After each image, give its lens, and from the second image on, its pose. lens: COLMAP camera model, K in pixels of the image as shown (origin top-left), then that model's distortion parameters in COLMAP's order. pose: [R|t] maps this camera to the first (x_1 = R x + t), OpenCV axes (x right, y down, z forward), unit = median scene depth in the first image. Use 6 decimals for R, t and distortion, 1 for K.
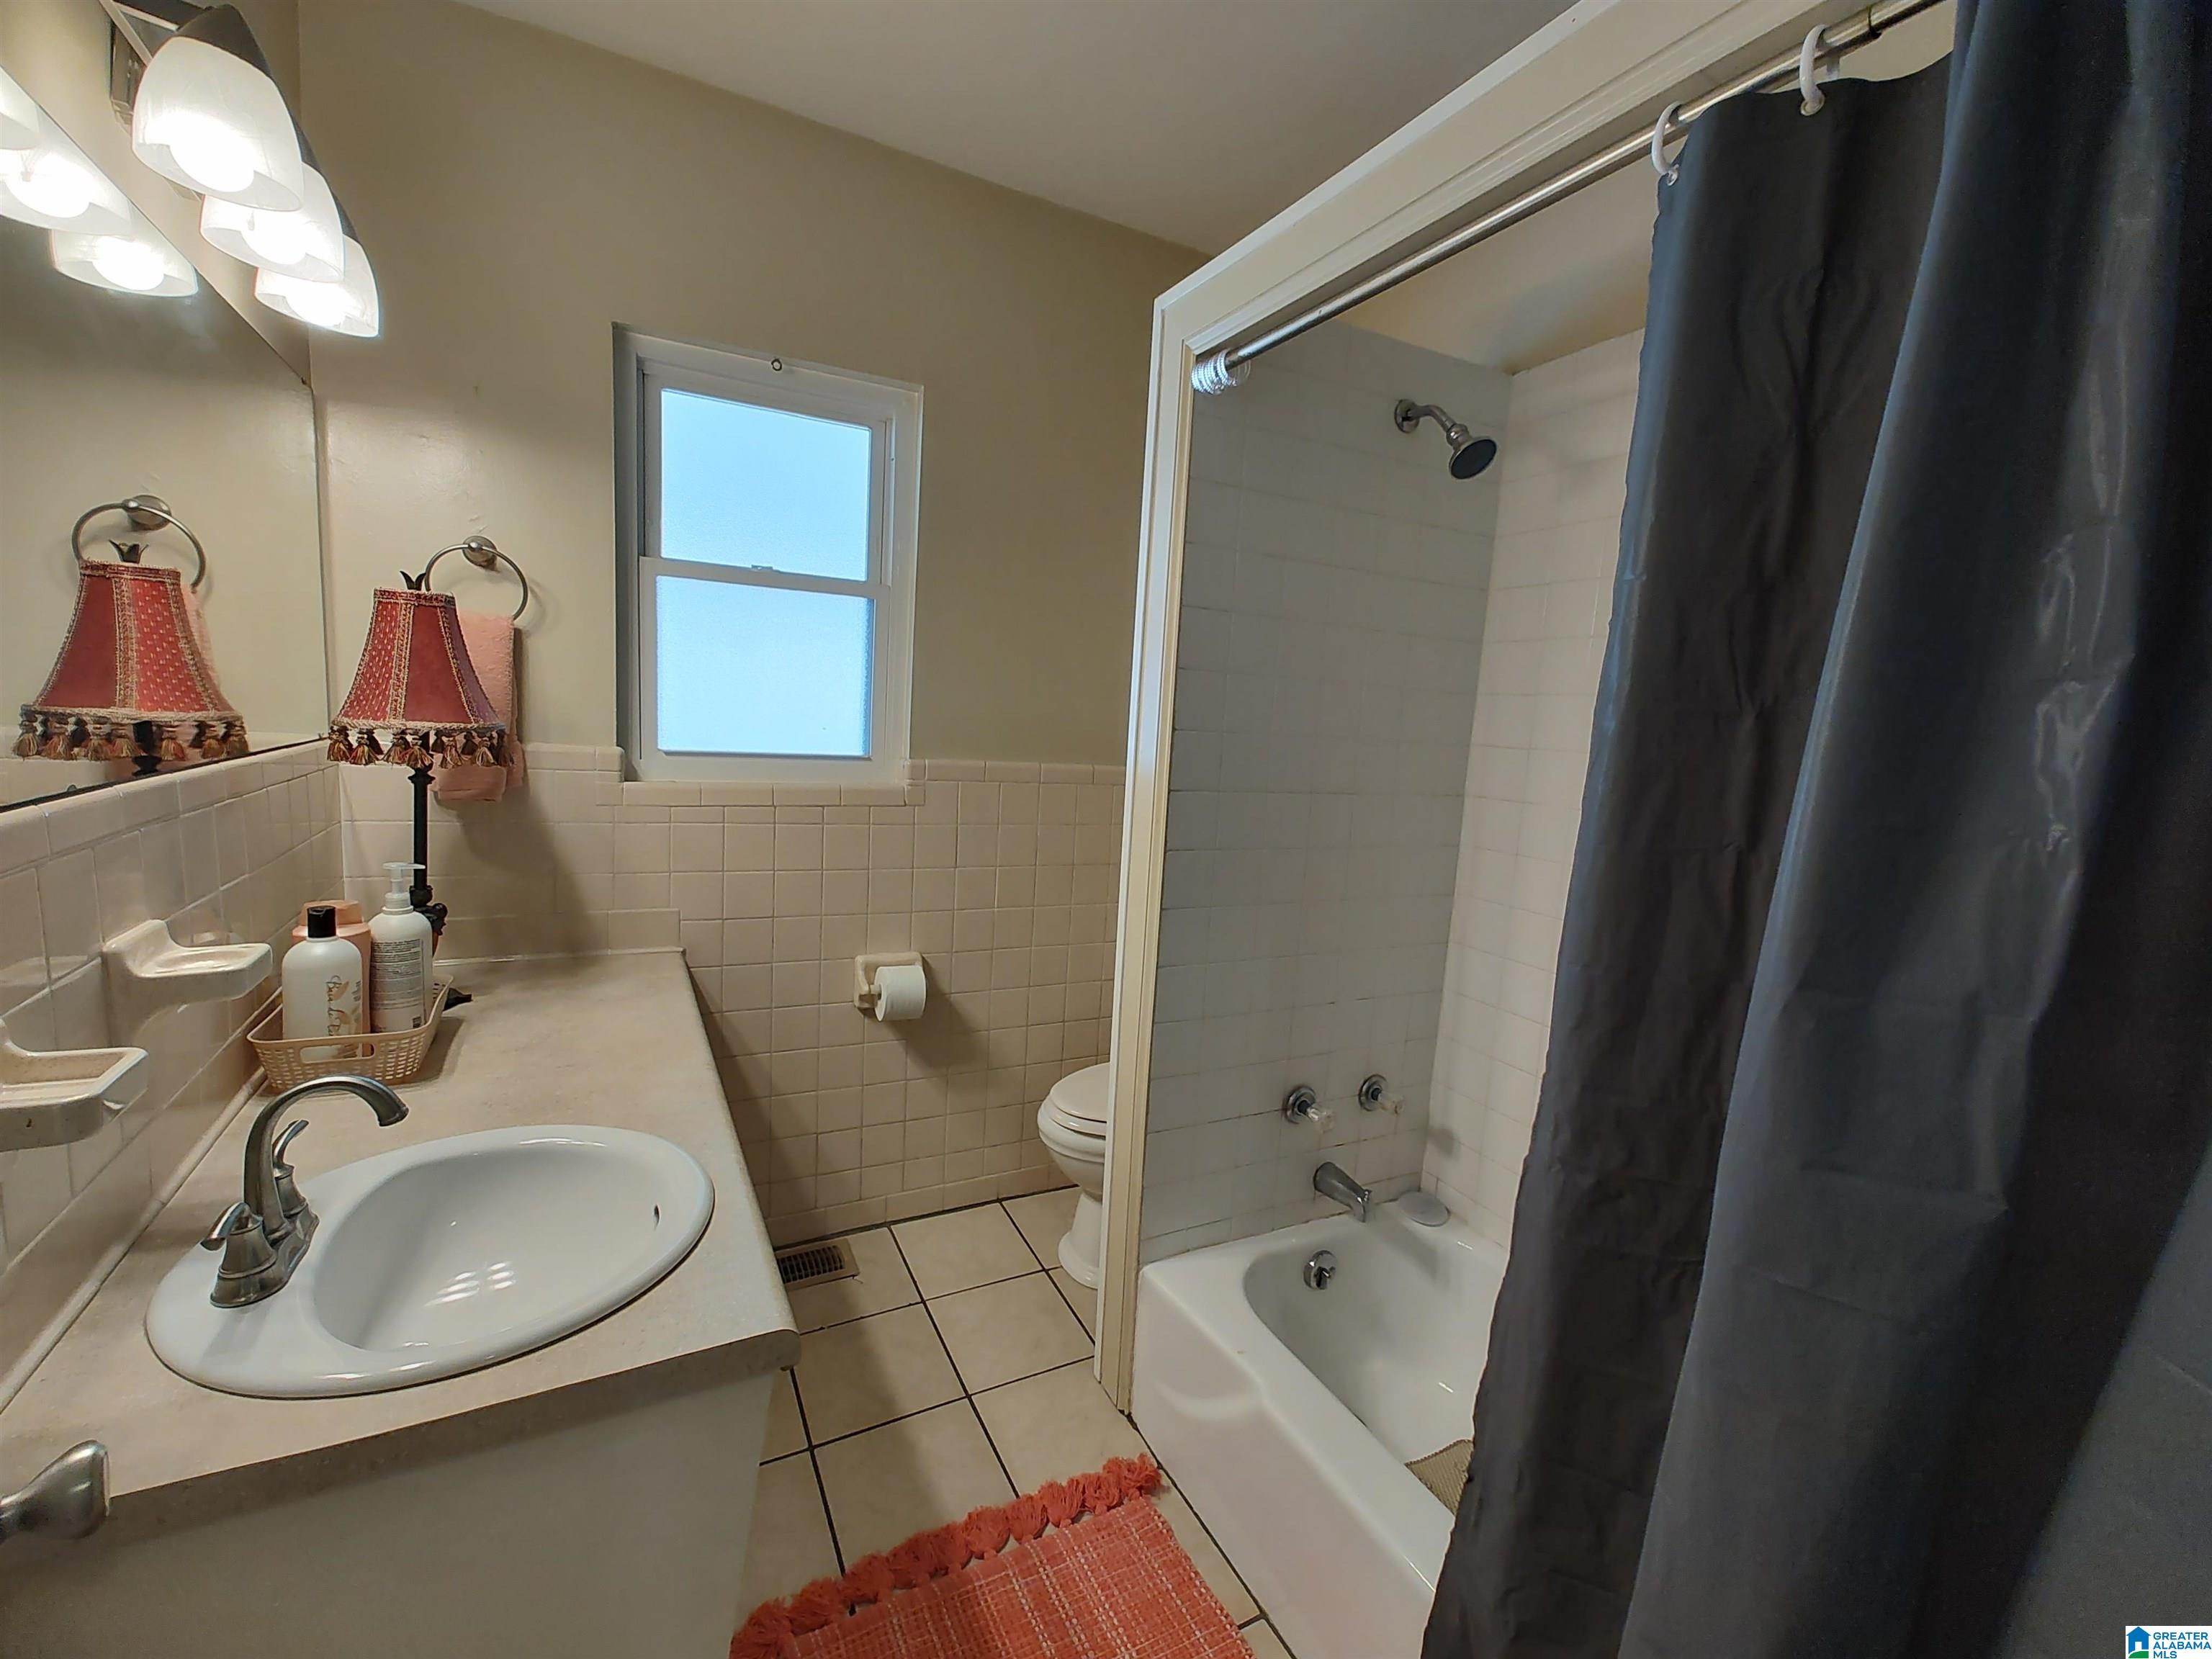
lens RADIAL K [[918.4, 0, 1108.6], [0, 918.4, 826.1], [0, 0, 1]] dist [-0.015508, 0.014447]
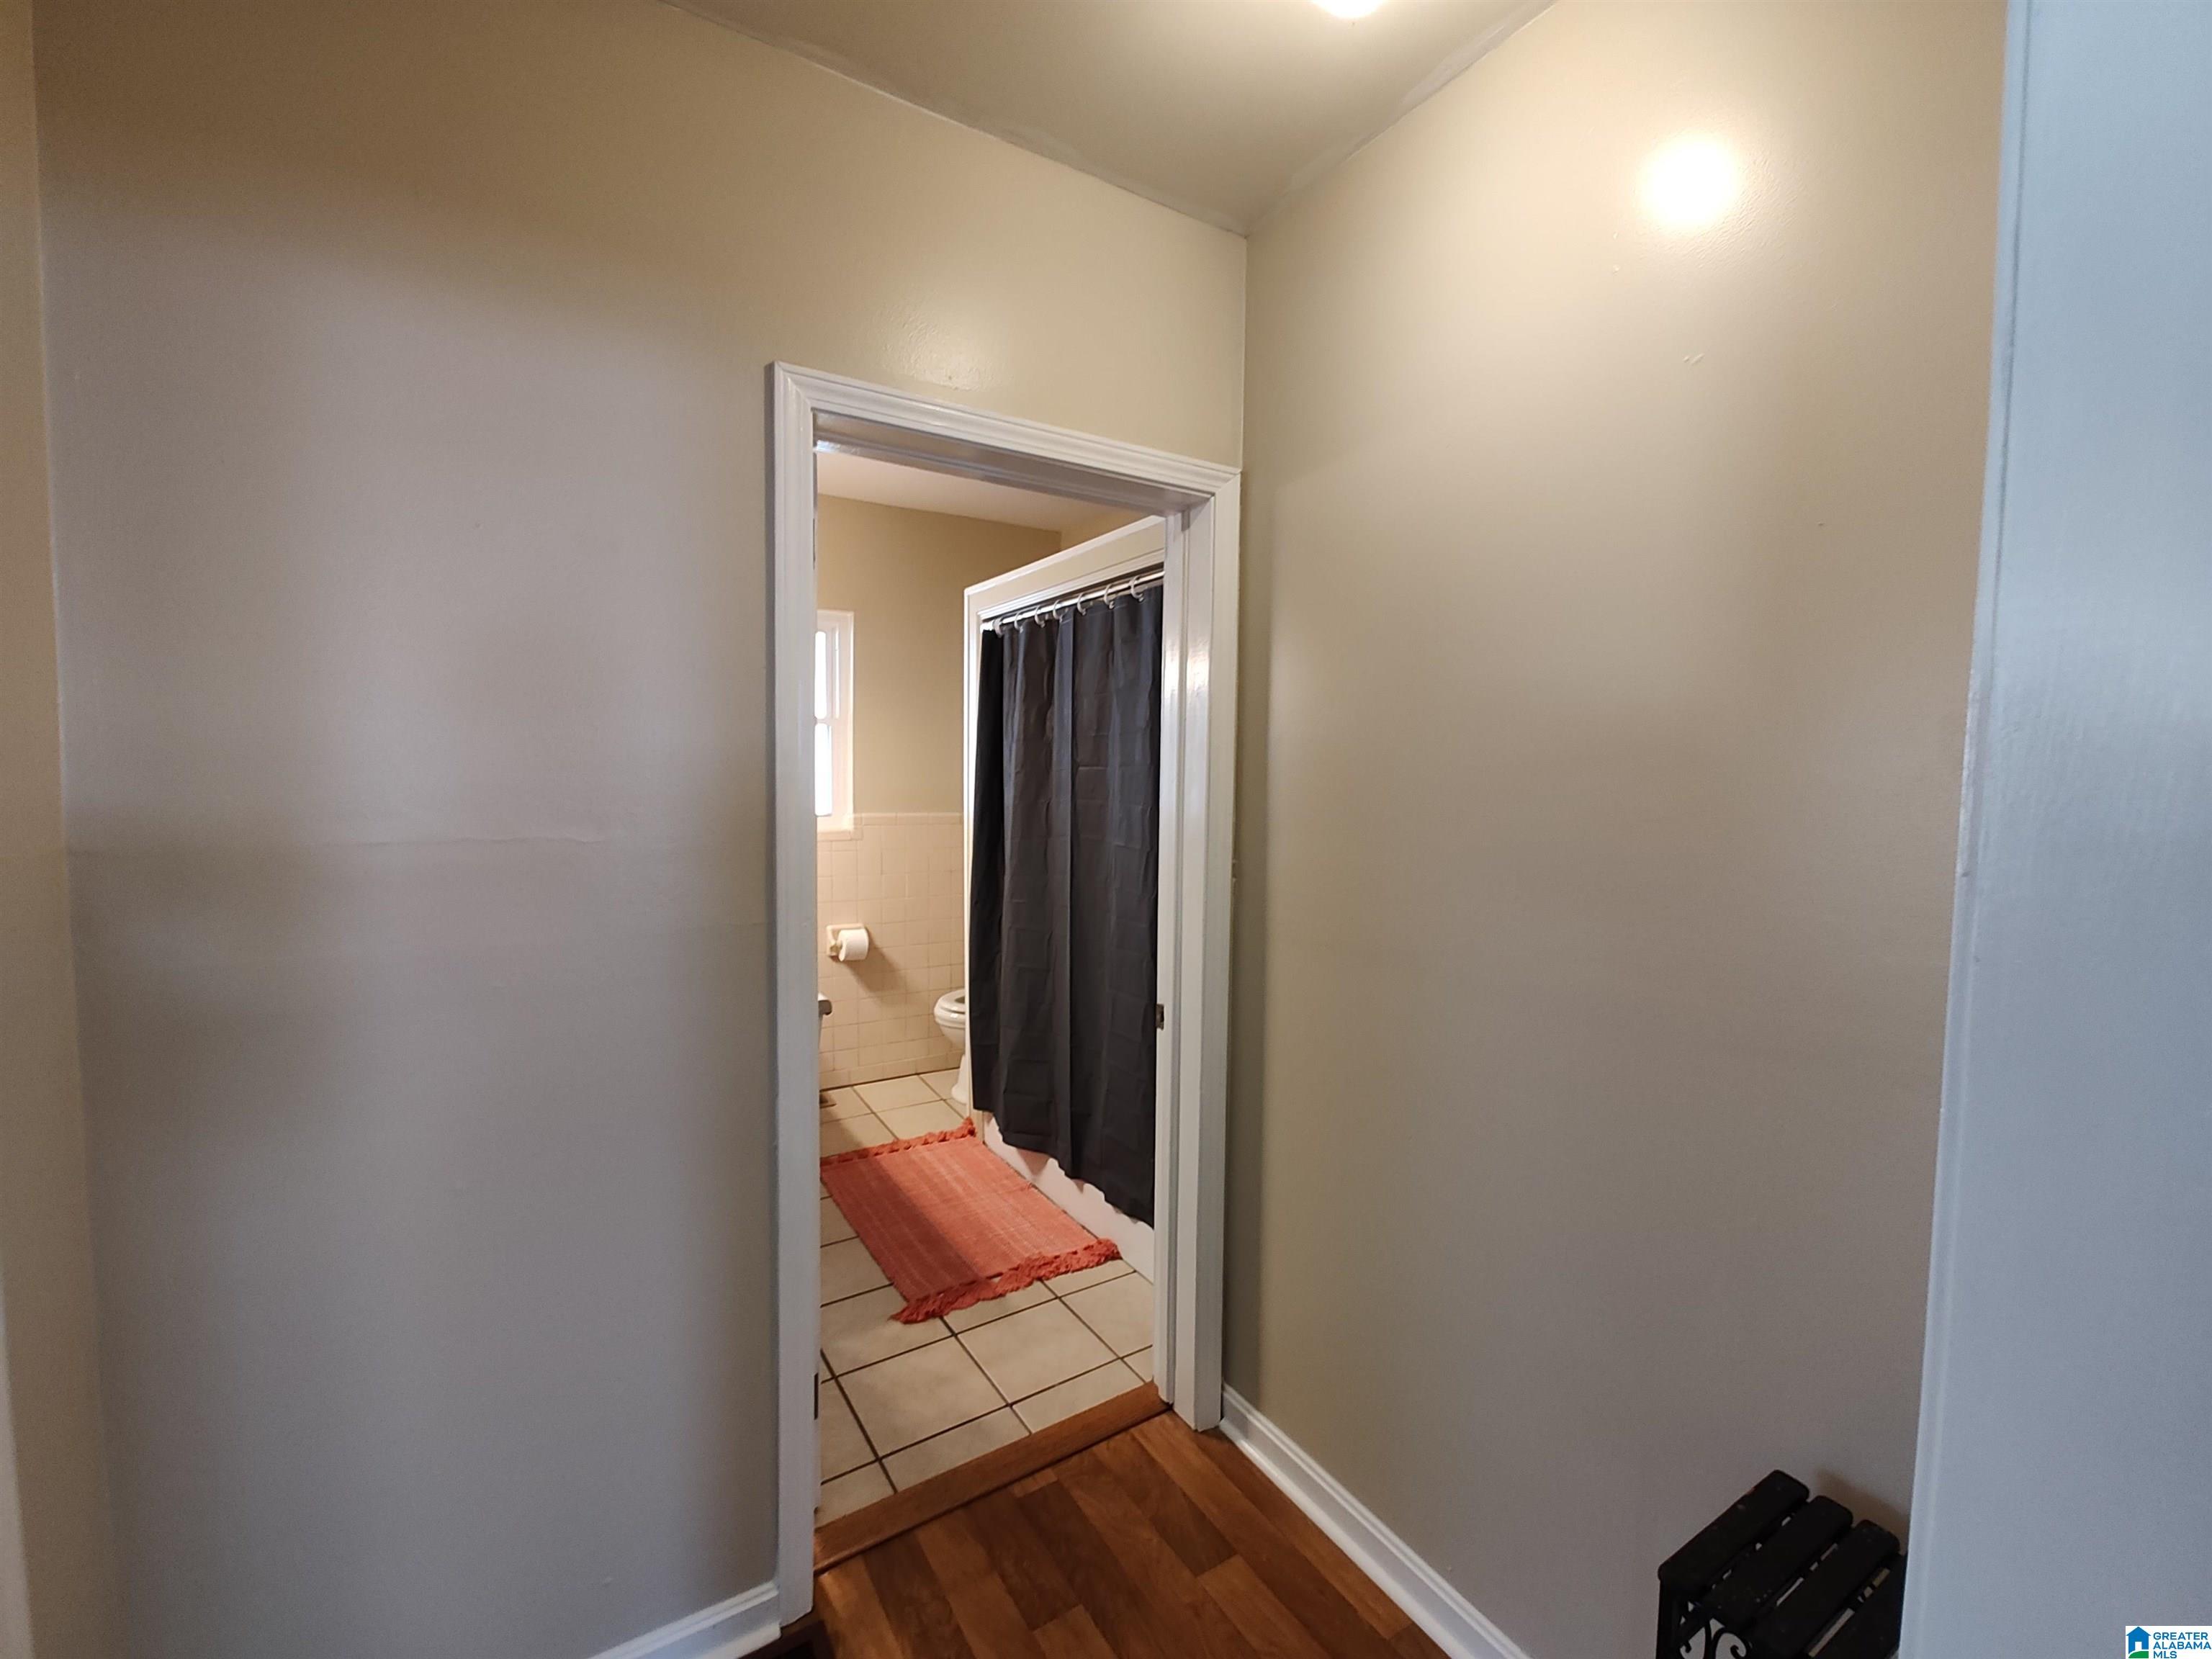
lens RADIAL K [[918.4, 0, 1108.6], [0, 918.4, 826.1], [0, 0, 1]] dist [-0.015508, 0.014447]
pose [[0.996132, -0.050482, 0.071916, 0.151880], [0.054299, 0.997162, -0.052143, 0.070943], [-0.069080, 0.055846, 0.996047, -0.825015]]
